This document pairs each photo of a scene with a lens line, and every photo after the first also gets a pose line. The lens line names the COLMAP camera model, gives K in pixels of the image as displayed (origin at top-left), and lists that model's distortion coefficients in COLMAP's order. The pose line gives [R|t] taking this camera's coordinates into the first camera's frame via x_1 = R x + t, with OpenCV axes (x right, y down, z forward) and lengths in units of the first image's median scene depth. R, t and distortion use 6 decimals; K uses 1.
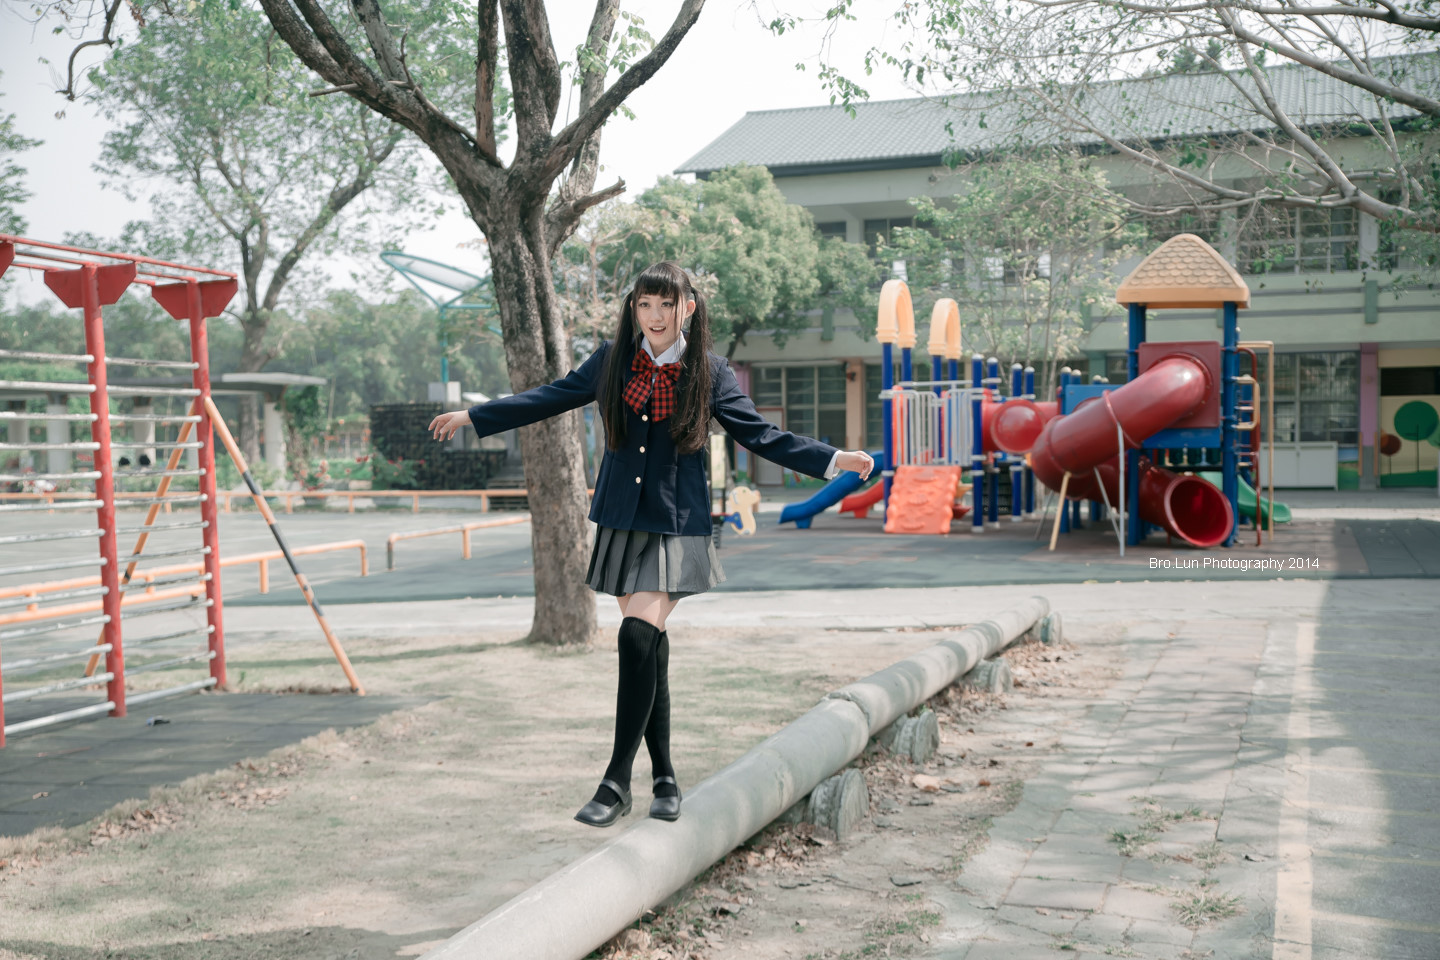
lens RADIAL K [[1755.5, 0, 699.1], [0, 1755.5, 487.9], [0, 0, 1]] dist [0.032954, 0.195992]
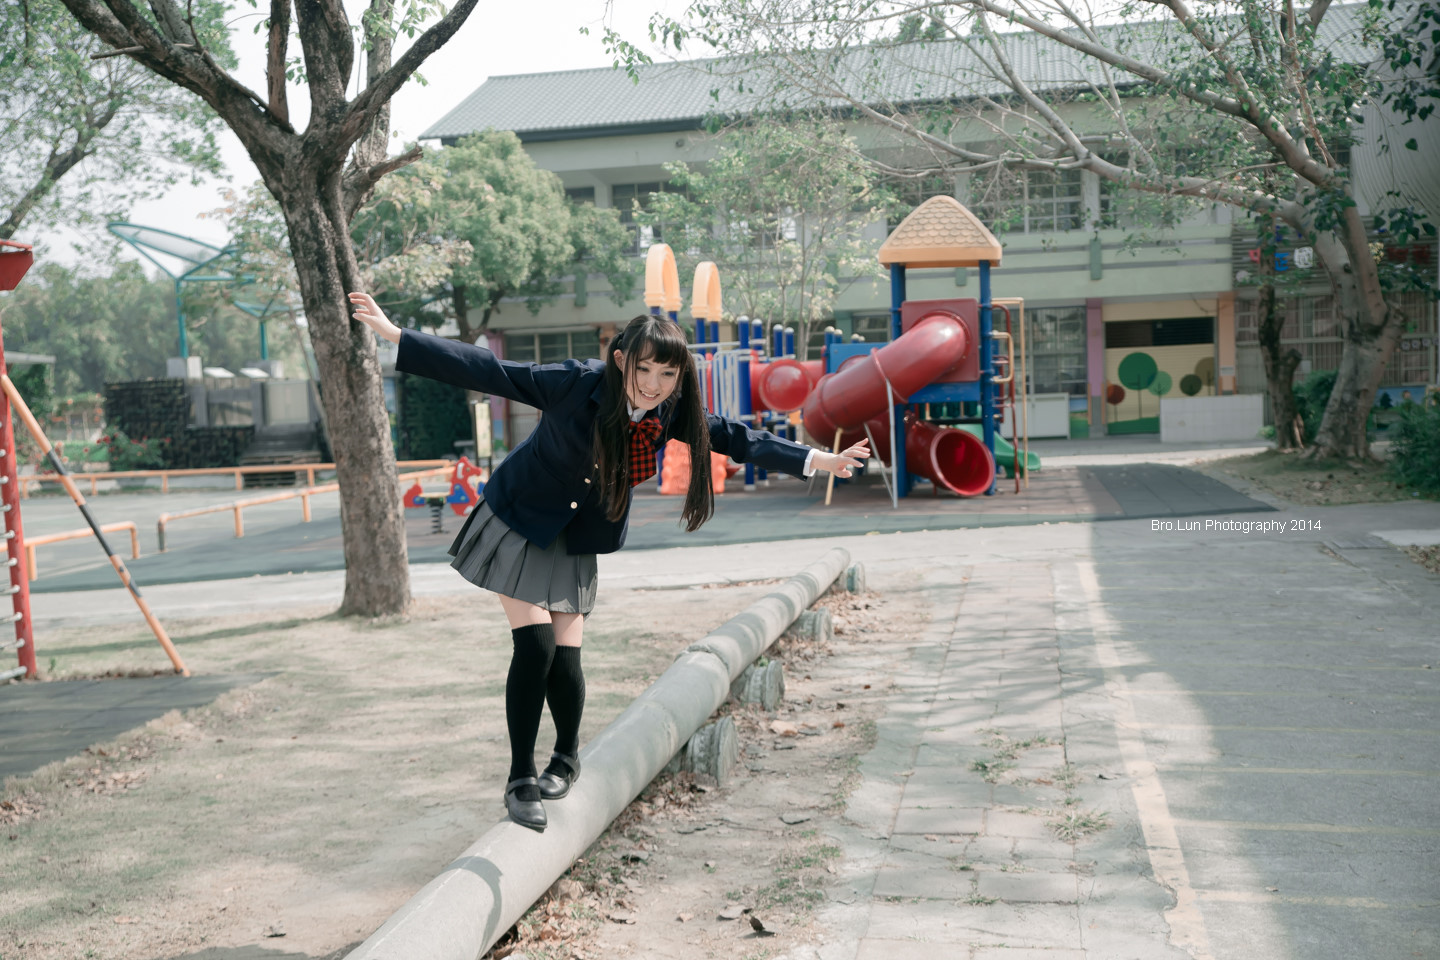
lens RADIAL K [[1755.5, 0, 699.1], [0, 1755.5, 487.9], [0, 0, 1]] dist [0.032954, 0.195992]
pose [[0.988421, -0.036728, 0.147222, -0.039320], [0.033948, 0.999196, 0.021351, 0.001603], [-0.147888, -0.016106, 0.988873, -0.007525]]
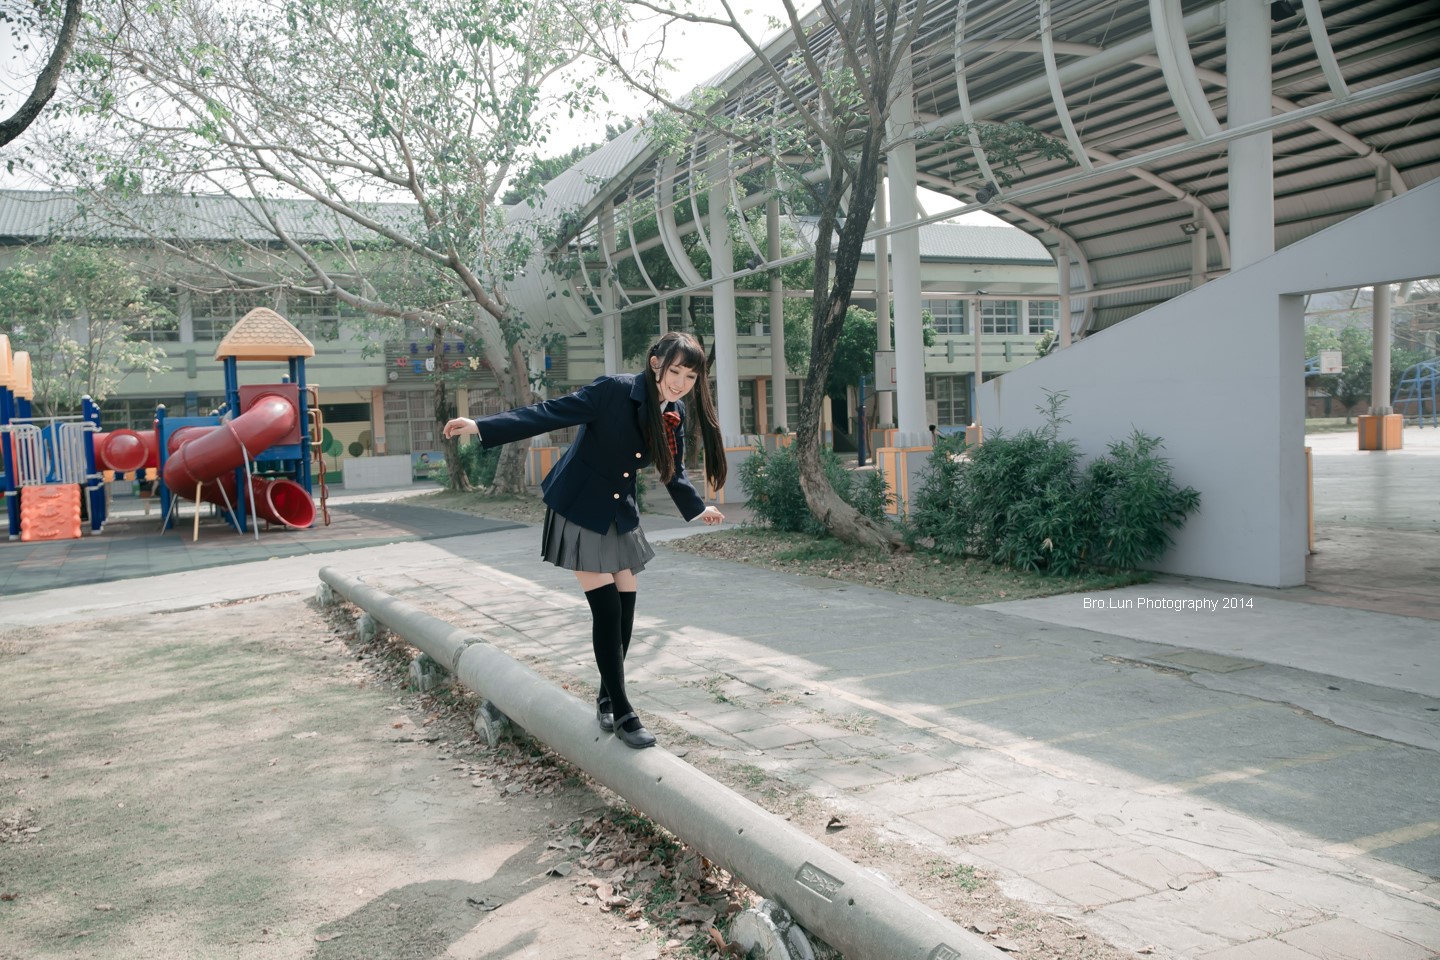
lens RADIAL K [[1195.3, 0, 720.0], [0, 1195.3, 480.0], [0, 0, 1]] dist [-0.110183, 0.169256]
pose [[0.703002, -0.057458, 0.708863, -0.236623], [0.063413, 0.997825, 0.017993, -0.001865], [-0.708355, 0.032302, 0.705117, 0.149484]]
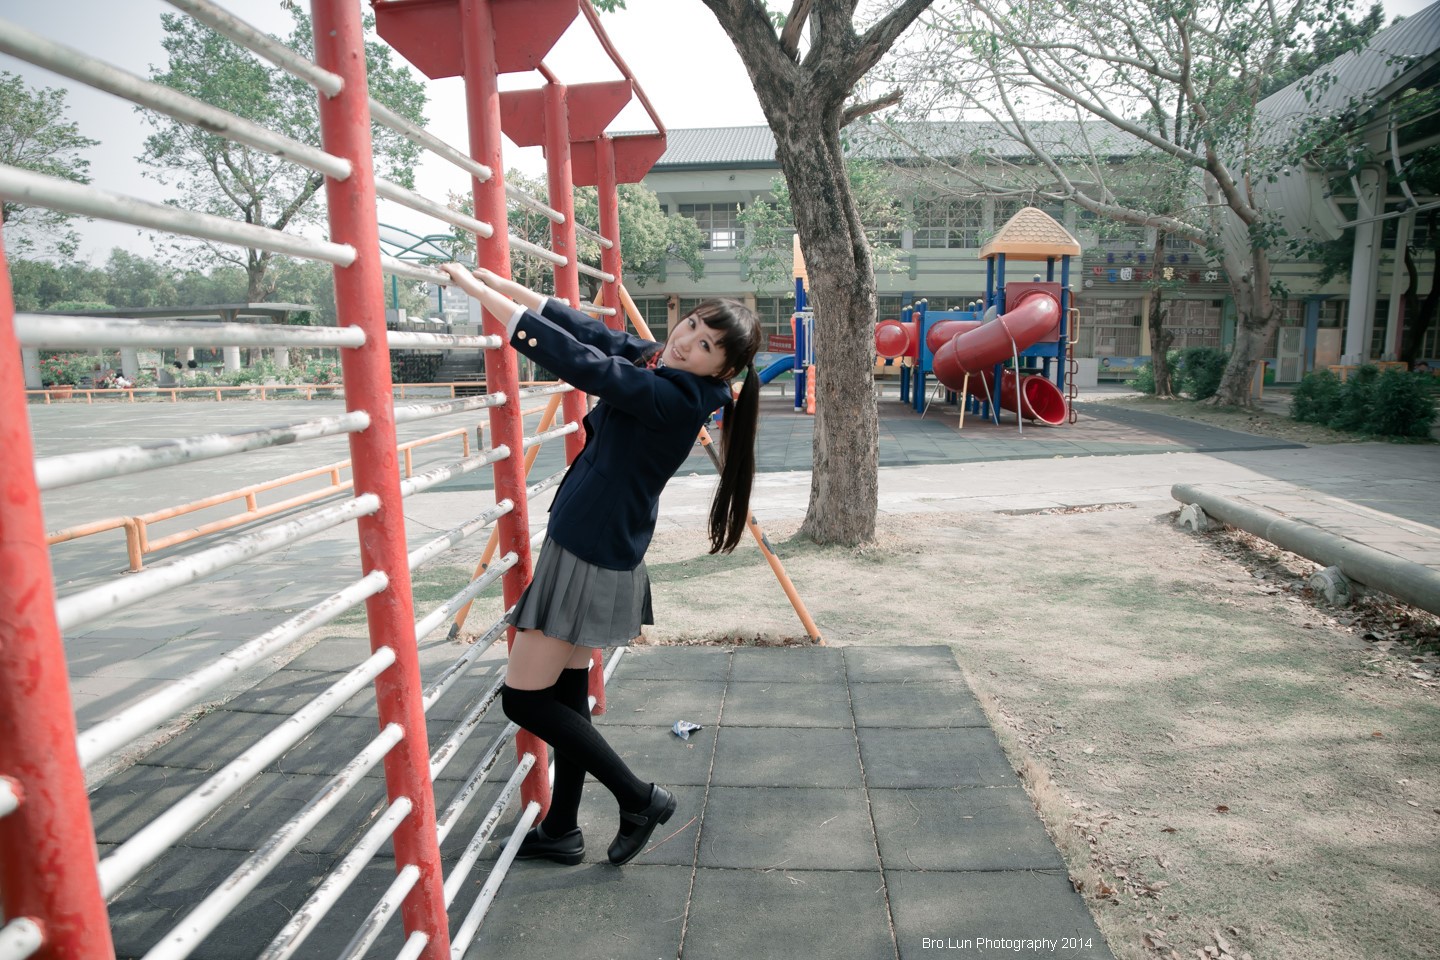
lens RADIAL K [[1006.0, 0, 704.9], [0, 1006.0, 502.7], [0, 0, 1]] dist [-0.136427, 0.108197]
pose [[0.977019, -0.026633, 0.211483, -0.269406], [-0.000070, 0.992124, 0.125263, -0.008559], [-0.213153, -0.122399, 0.969322, 0.427209]]
